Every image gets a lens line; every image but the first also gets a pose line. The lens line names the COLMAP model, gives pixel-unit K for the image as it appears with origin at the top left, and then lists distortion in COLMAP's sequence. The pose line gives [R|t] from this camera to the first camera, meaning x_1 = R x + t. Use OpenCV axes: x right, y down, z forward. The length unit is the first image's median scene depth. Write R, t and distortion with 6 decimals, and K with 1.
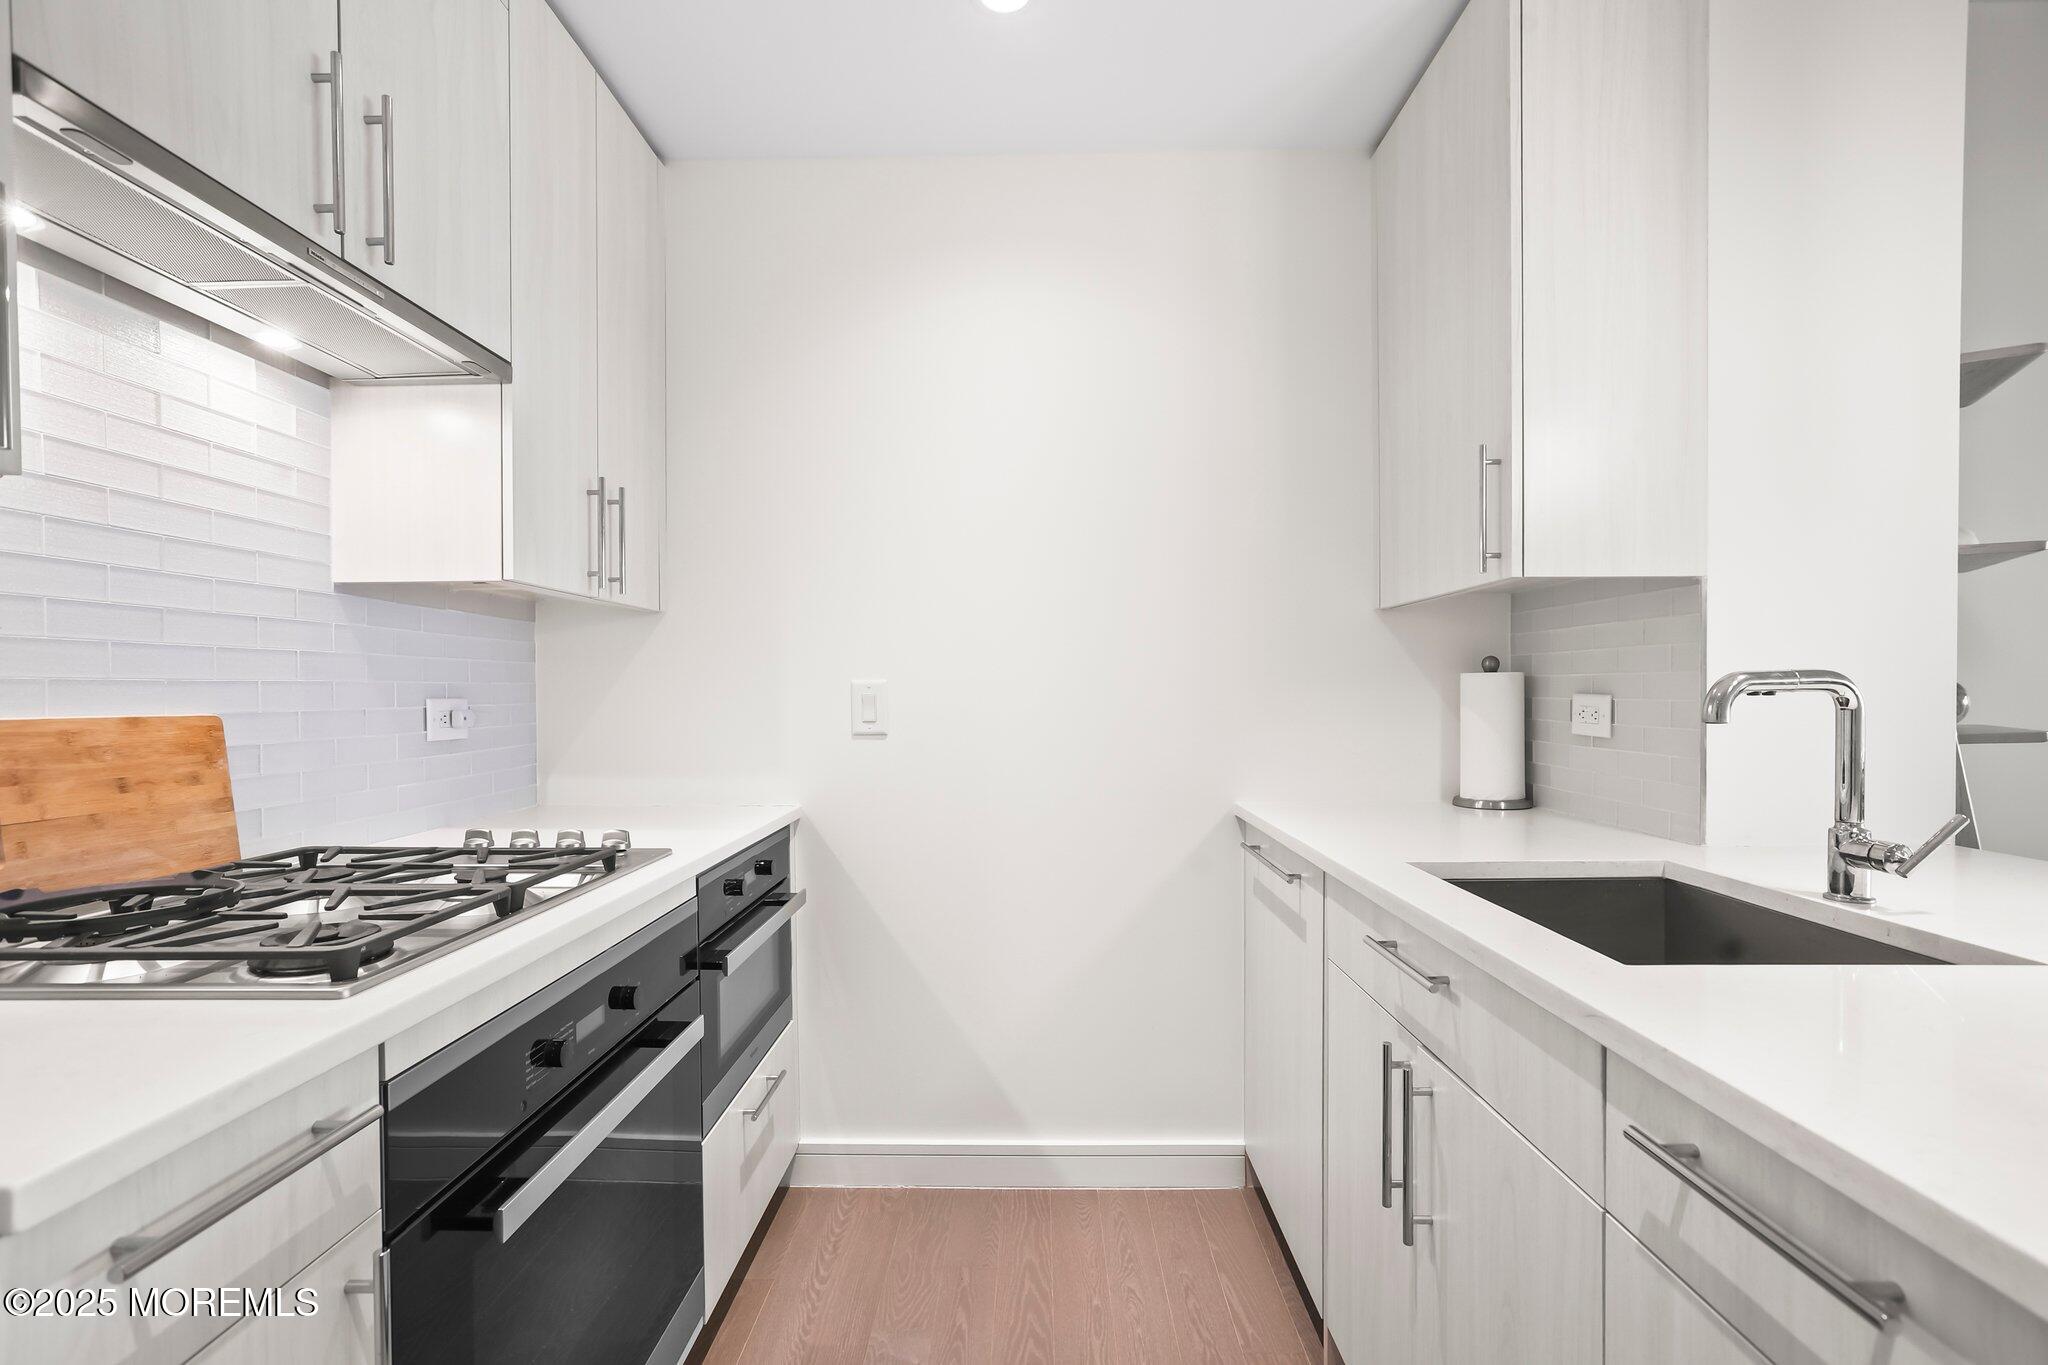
lens RADIAL K [[932.6, 0, 1013.7], [0, 932.6, 707.5], [0, 0, 1]] dist [-0.029755, 0.013264]
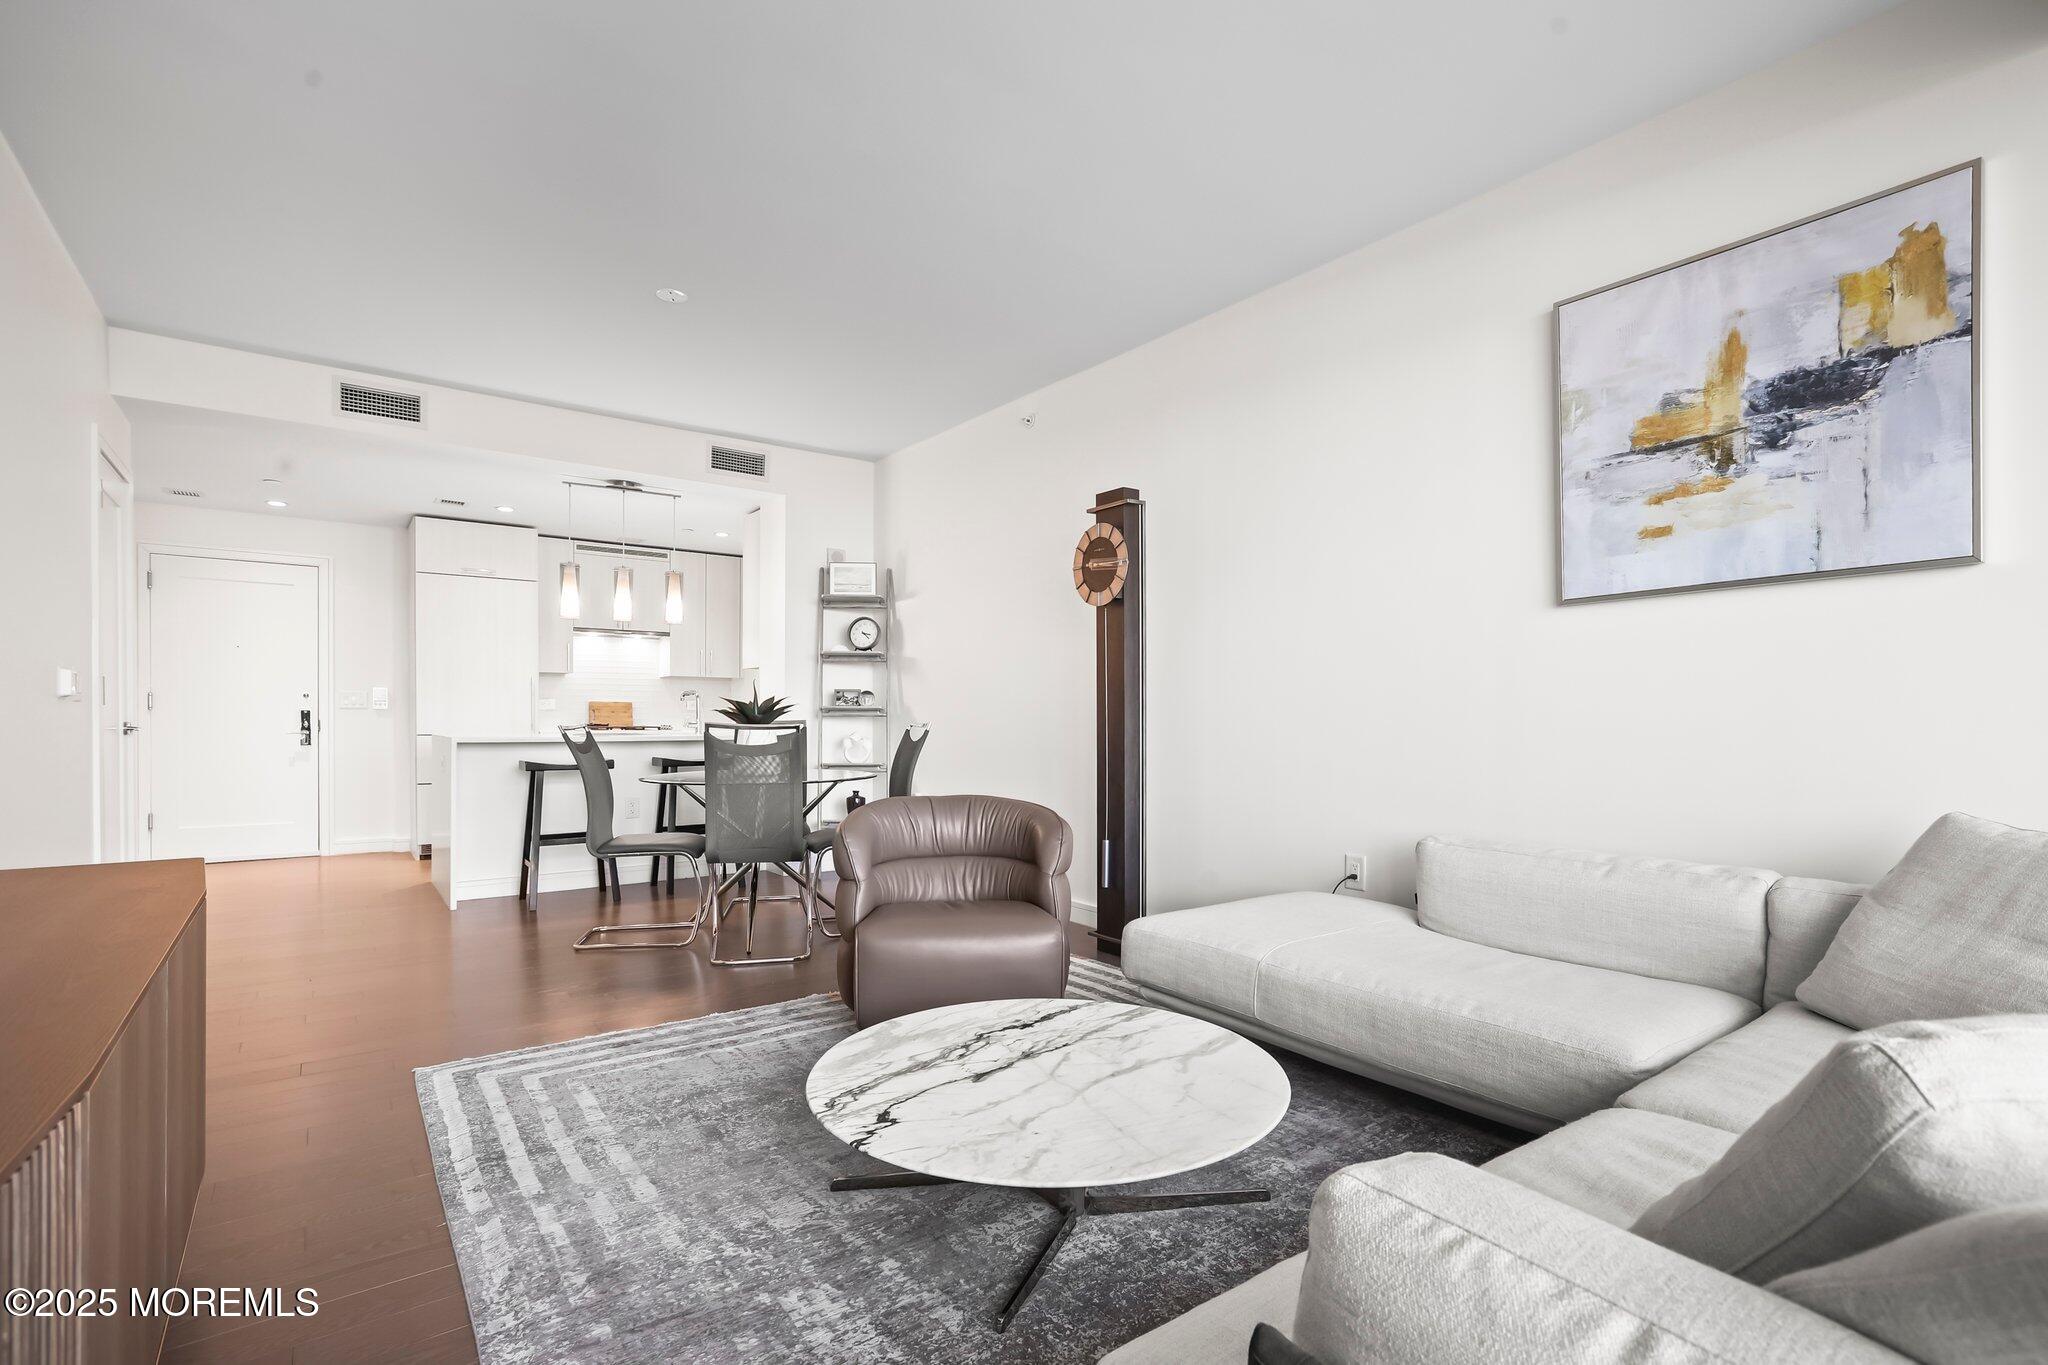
lens RADIAL K [[932.6, 0, 1019.8], [0, 932.6, 728.3], [0, 0, 1]] dist [-0.029755, 0.013264]
pose [[0.620711, 0.016532, -0.783865, 4.598620], [-0.021387, 0.999763, 0.004150, 0.085518], [0.783748, 0.014188, 0.620917, -0.635609]]
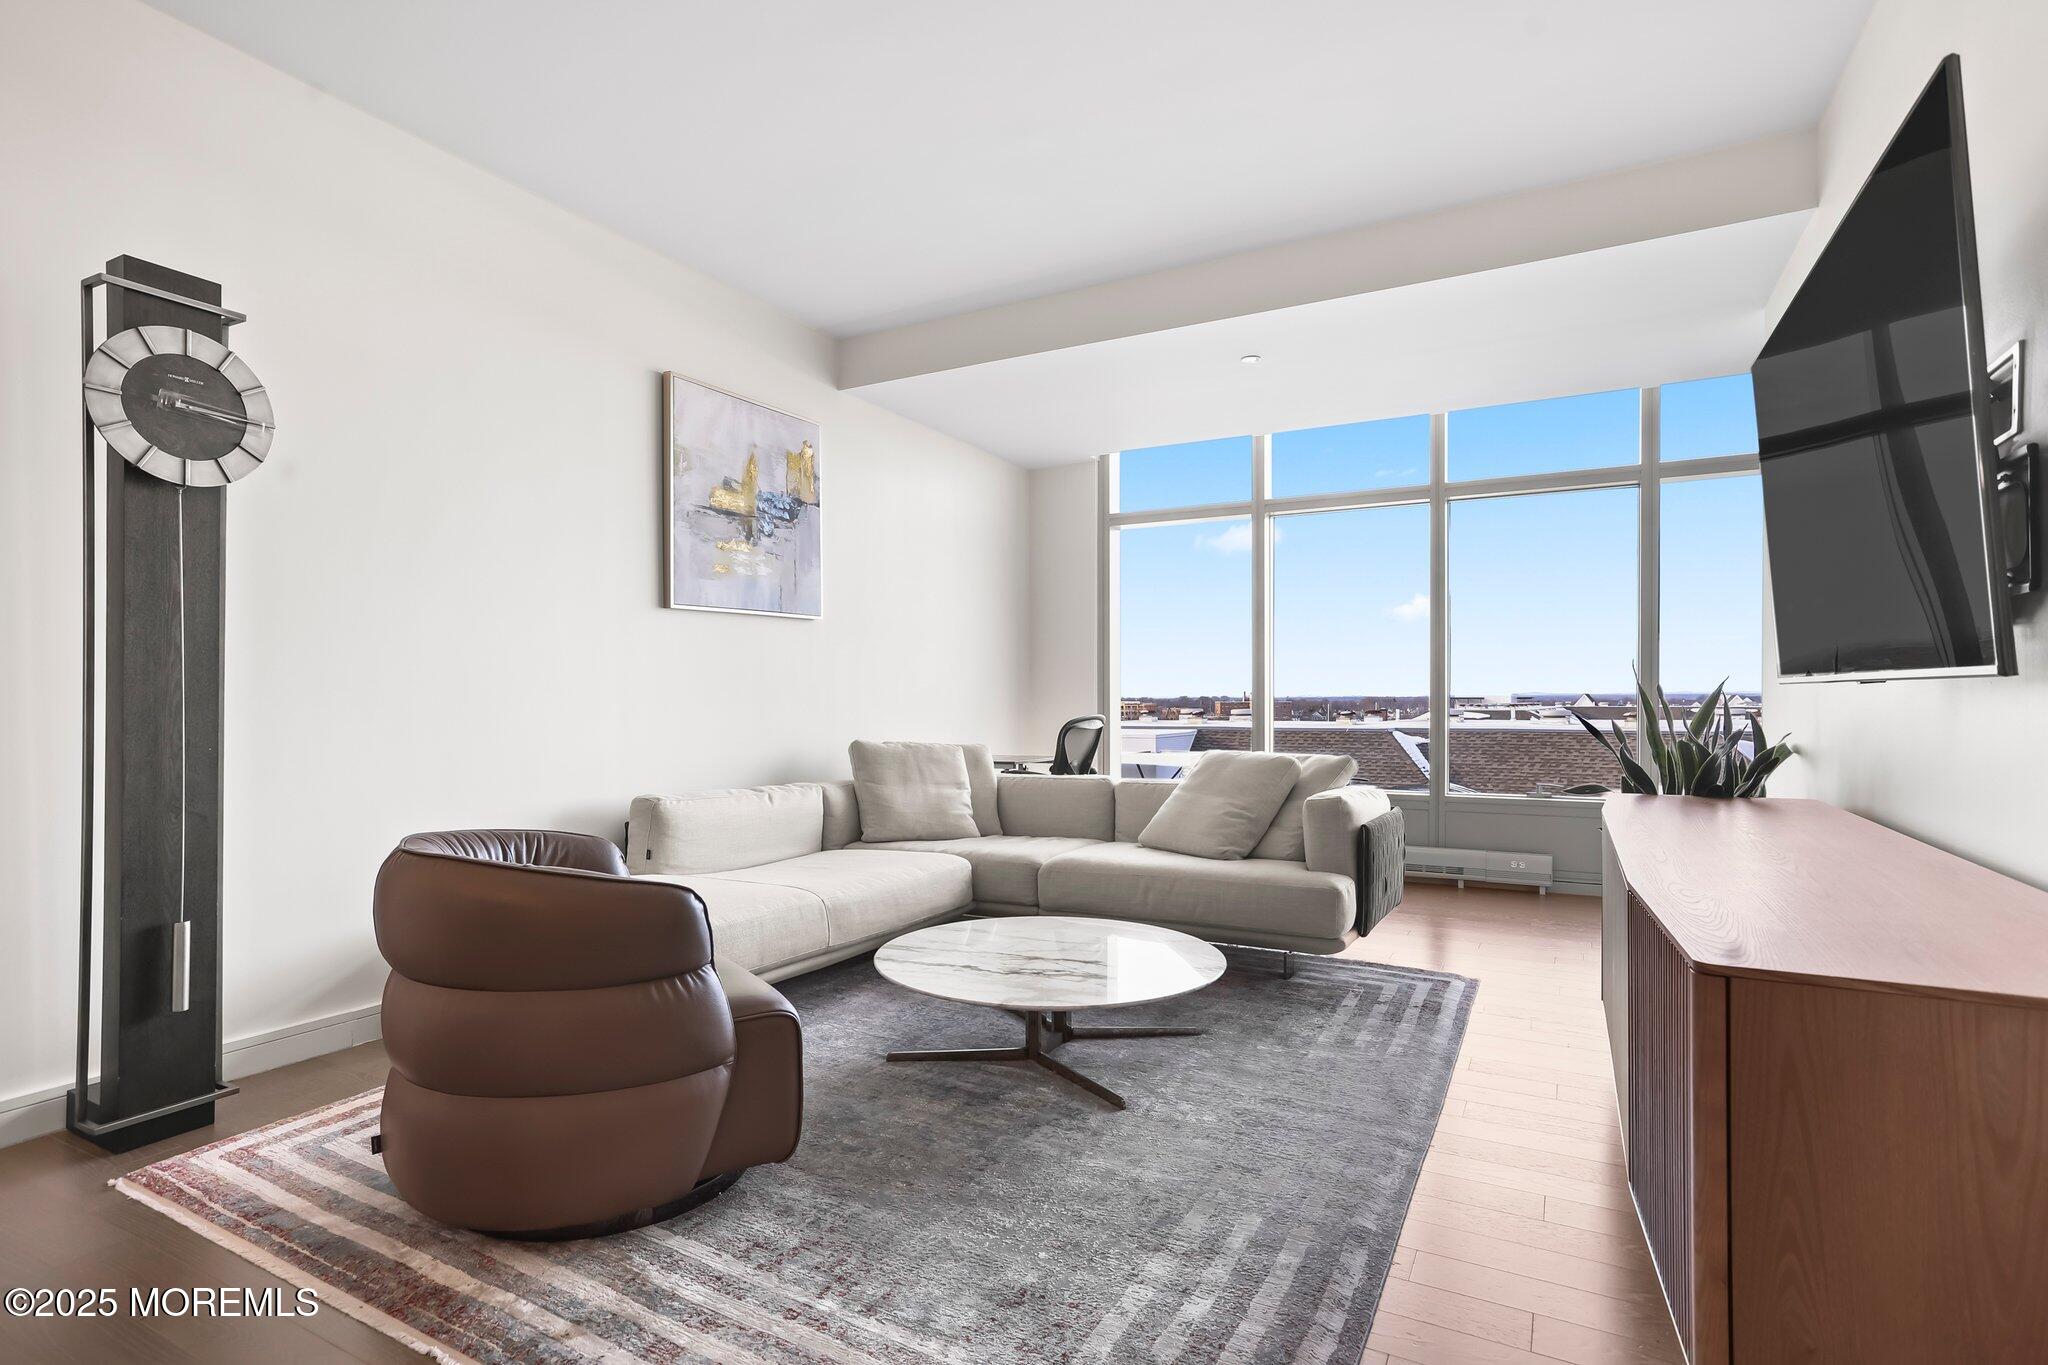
lens RADIAL K [[1019.1, 0, 1021.6], [0, 1019.1, 701.3], [0, 0, 1]] dist [-0.023299, 0.008840]
pose [[0.458414, 0.002267, 0.888736, 2.005349], [0.015413, 0.999826, -0.010500, 0.105571], [-0.888605, 0.018511, 0.458299, -0.637363]]
